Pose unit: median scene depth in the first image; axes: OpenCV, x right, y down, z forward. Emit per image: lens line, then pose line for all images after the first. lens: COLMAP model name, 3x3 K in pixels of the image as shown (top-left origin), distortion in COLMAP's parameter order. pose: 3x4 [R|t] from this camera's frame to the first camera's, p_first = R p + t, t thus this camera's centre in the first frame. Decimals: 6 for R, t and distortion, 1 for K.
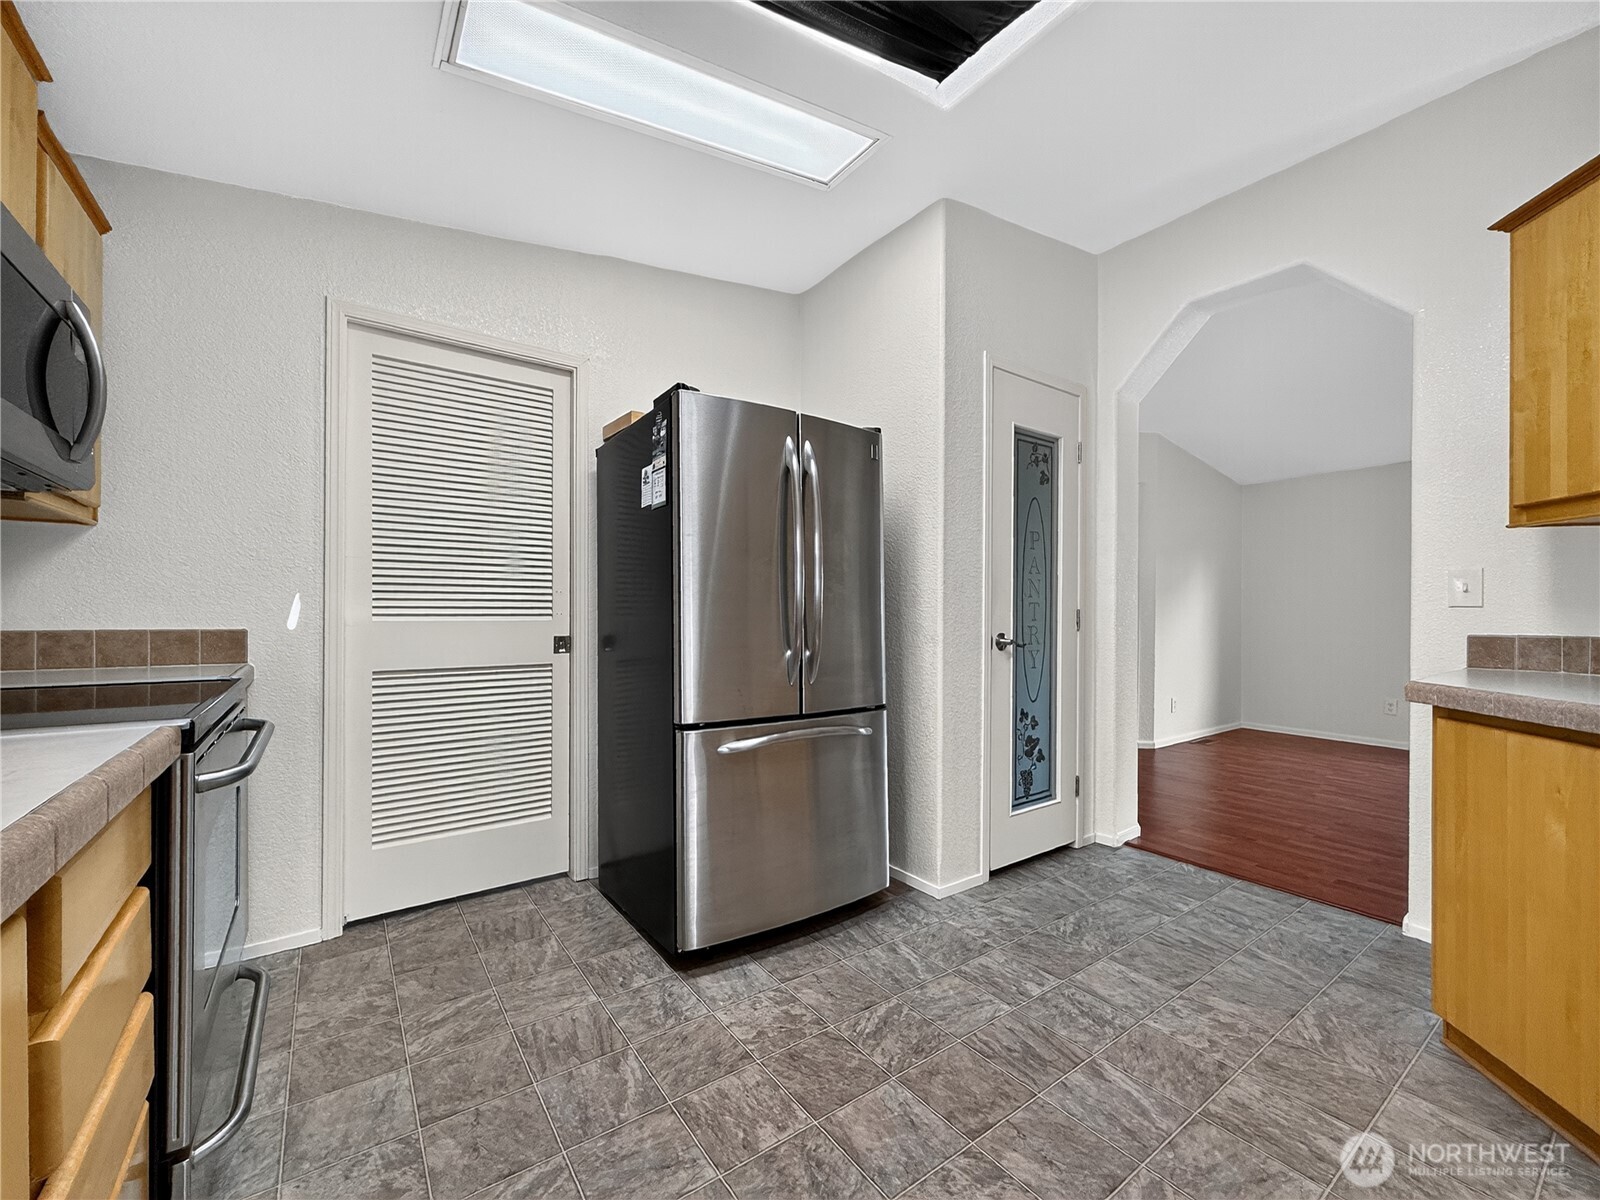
lens RADIAL K [[641.0, 0, 801.8], [0, 641.0, 602.7], [0, 0, 1]] dist [0.002034, -0.000232]
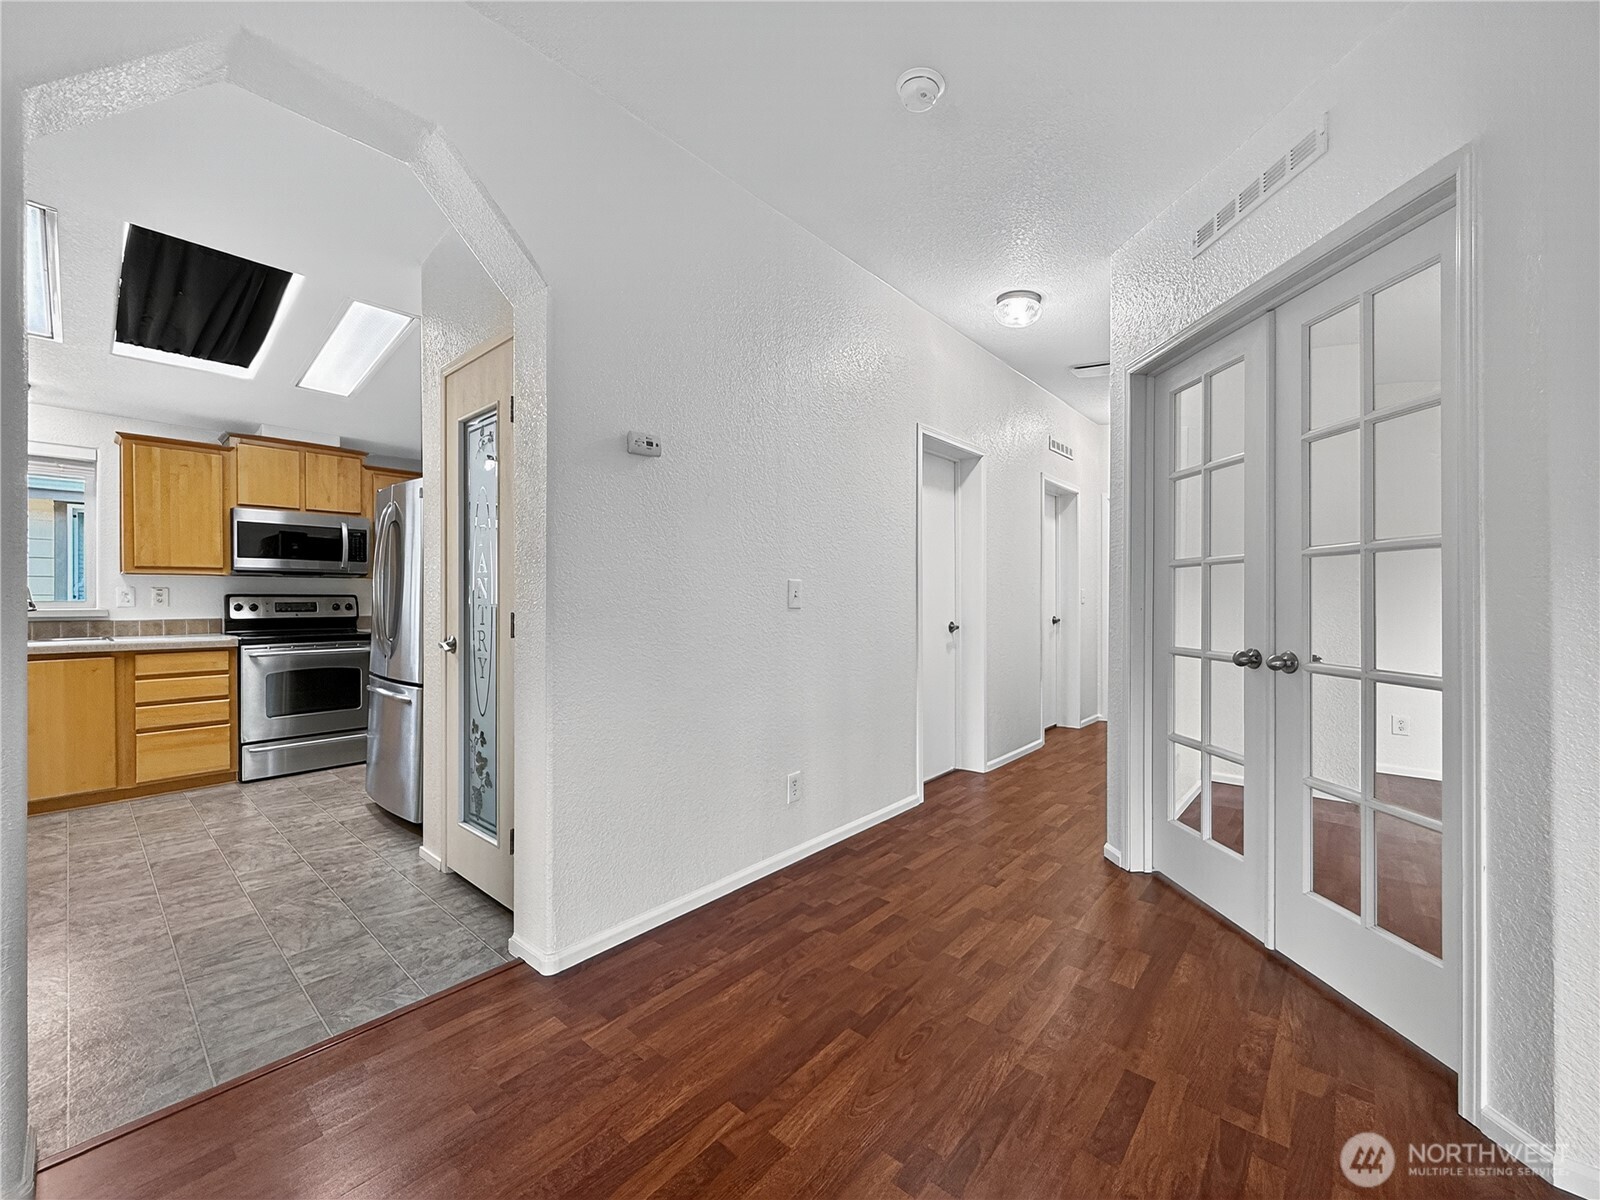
lens RADIAL K [[641.0, 0, 801.8], [0, 641.0, 602.7], [0, 0, 1]] dist [0.002034, -0.000232]
pose [[0.227021, -0.005603, -0.973874, 1.369449], [0.015405, 0.999879, -0.002161, 0.008245], [0.973768, -0.014512, 0.227080, 1.273873]]
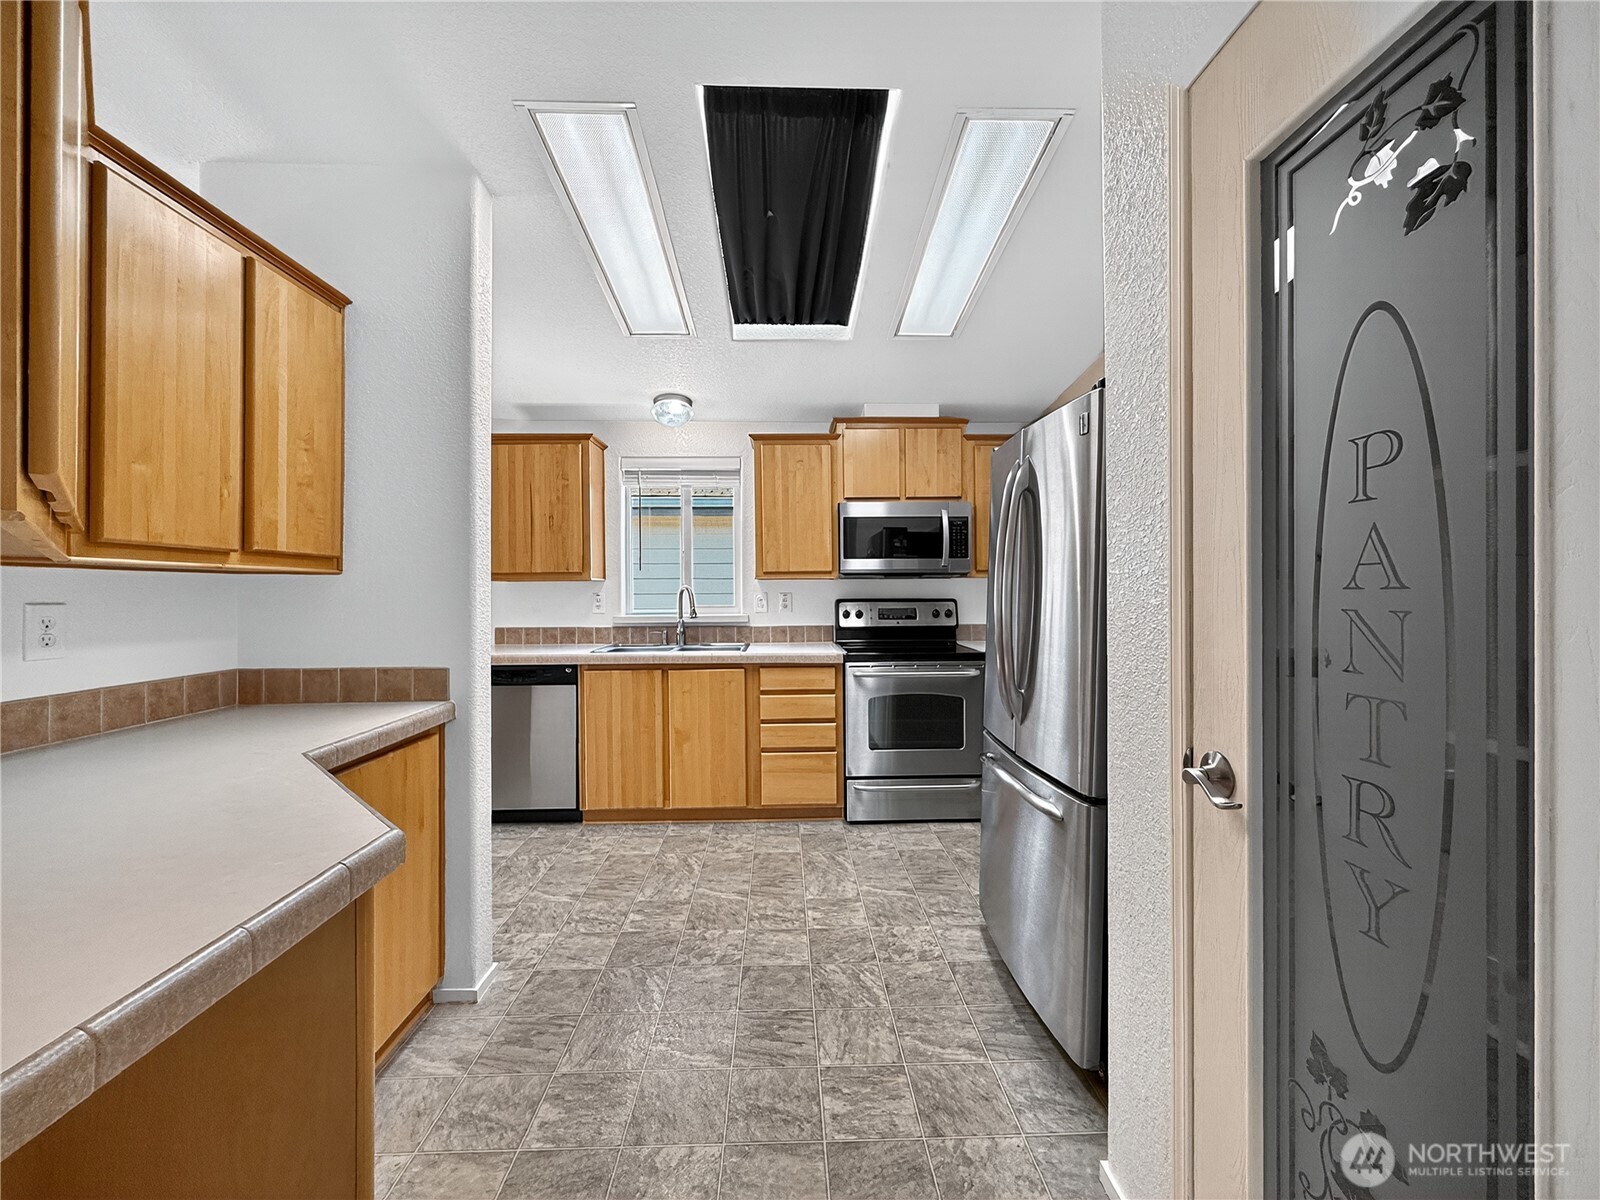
lens RADIAL K [[641.1, 0, 794.2], [0, 641.1, 592.3], [0, 0, 1]] dist [-0.000284, -0.000113]
pose [[-0.566348, -0.001203, -0.824165, 0.739808], [0.011655, 0.999887, -0.009468, -0.042532], [0.824083, -0.014968, -0.566271, 0.986331]]
